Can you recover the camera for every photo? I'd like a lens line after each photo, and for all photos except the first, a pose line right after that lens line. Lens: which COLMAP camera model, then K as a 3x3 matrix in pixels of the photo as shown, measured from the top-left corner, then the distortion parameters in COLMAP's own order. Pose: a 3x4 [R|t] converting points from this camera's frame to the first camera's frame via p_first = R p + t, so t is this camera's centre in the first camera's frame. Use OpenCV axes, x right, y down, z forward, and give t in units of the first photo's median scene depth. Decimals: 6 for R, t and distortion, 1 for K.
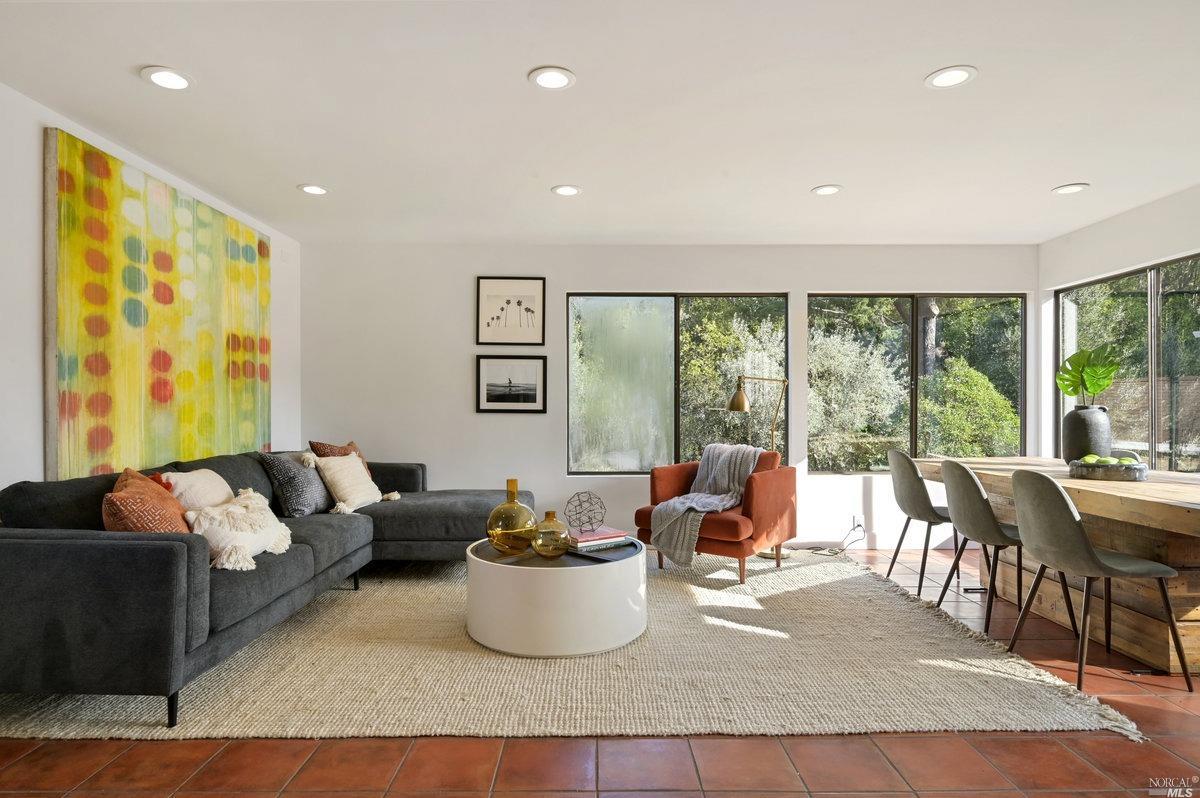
lens RADIAL K [[659.6, 0, 595.3], [0, 659.6, 399.7], [0, 0, 1]] dist [0.005184, -0.002356]
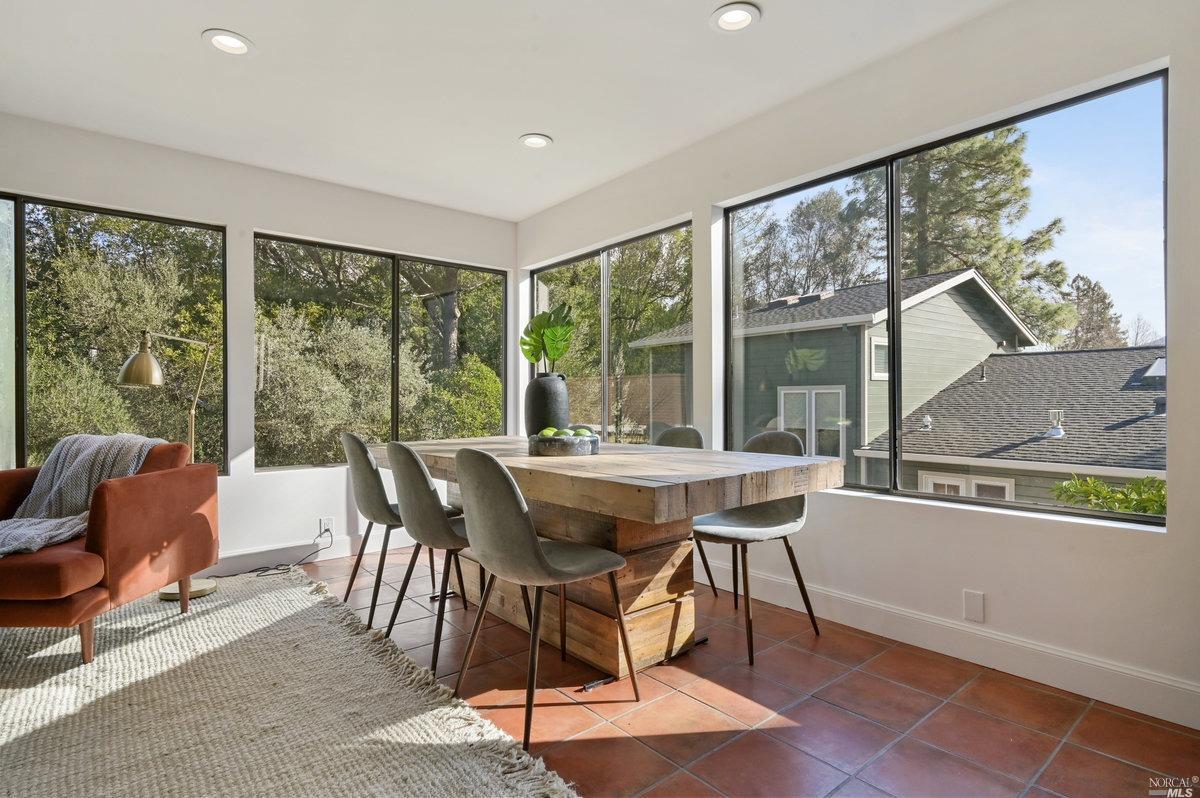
lens RADIAL K [[602.5, 0, 600.8], [0, 602.5, 397.8], [0, 0, 1]] dist [-0.002854, -0.000657]
pose [[0.769258, 0.001362, 0.638937, 0.237958], [-0.001998, 0.999998, 0.000274, 0.035068], [-0.638935, -0.001487, 0.769259, 0.280422]]
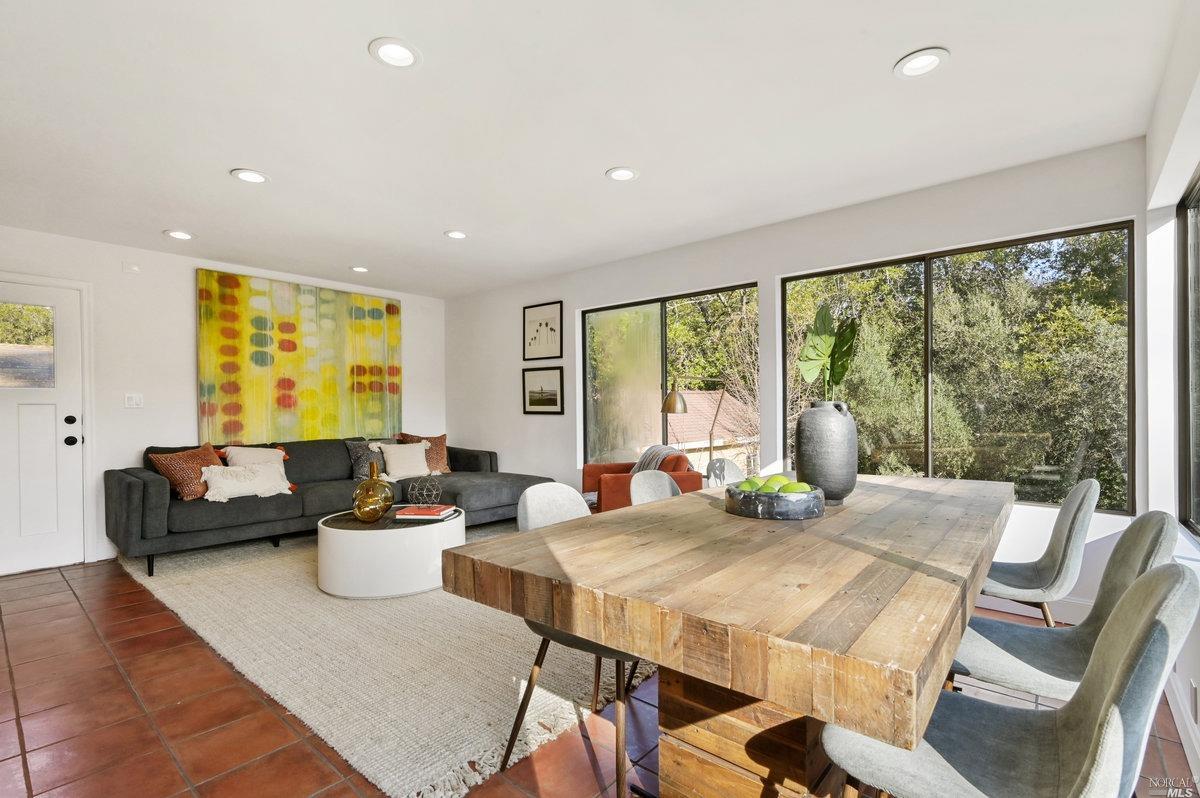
lens RADIAL K [[546.1, 0, 597.3], [0, 546.1, 409.4], [0, 0, 1]] dist [0.000883, -0.000559]
pose [[0.756349, -0.005611, -0.654145, 0.772512], [0.011263, 0.999927, 0.004445, 0.009505], [0.654072, -0.010729, 0.756356, 0.367897]]
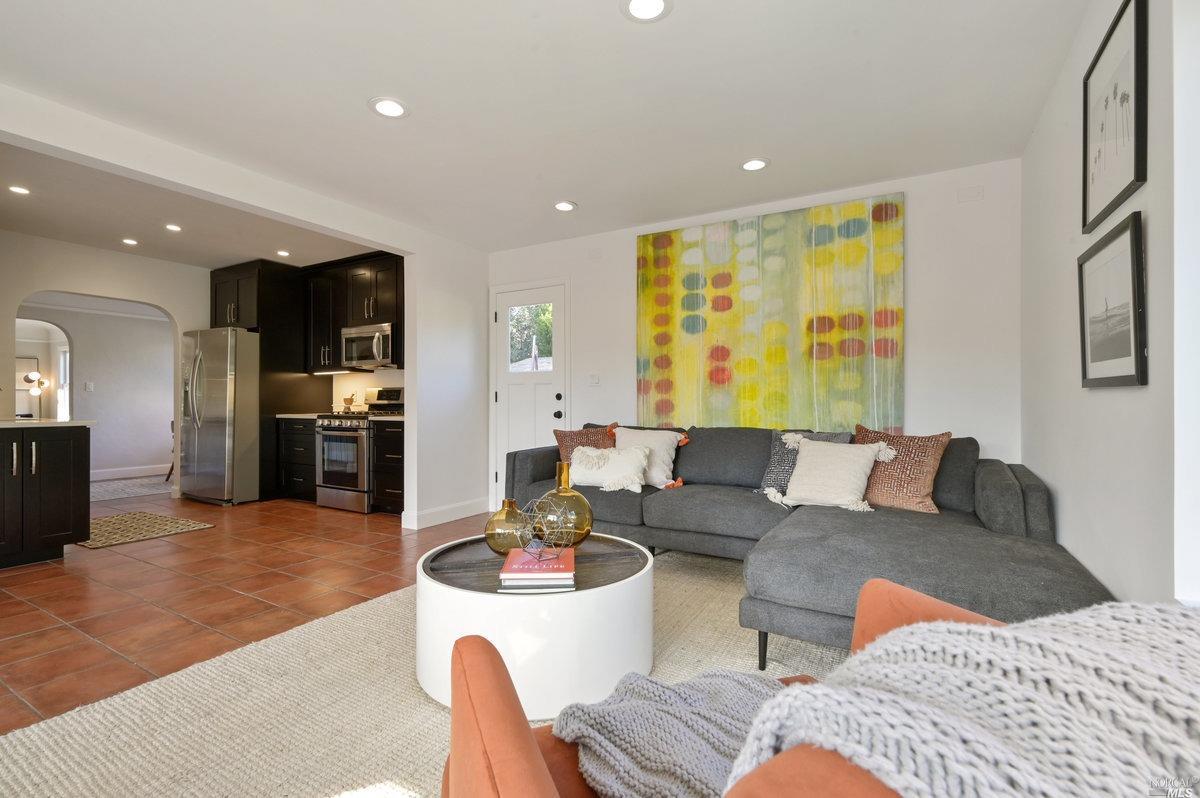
lens RADIAL K [[546.1, 0, 597.7], [0, 546.1, 403.1], [0, 0, 1]] dist [0.000883, -0.000559]
pose [[-0.501824, 0.002159, -0.864967, 0.374926], [0.004775, 0.999989, -0.000274, 0.035708], [0.864957, -0.004268, -0.501828, 1.127138]]
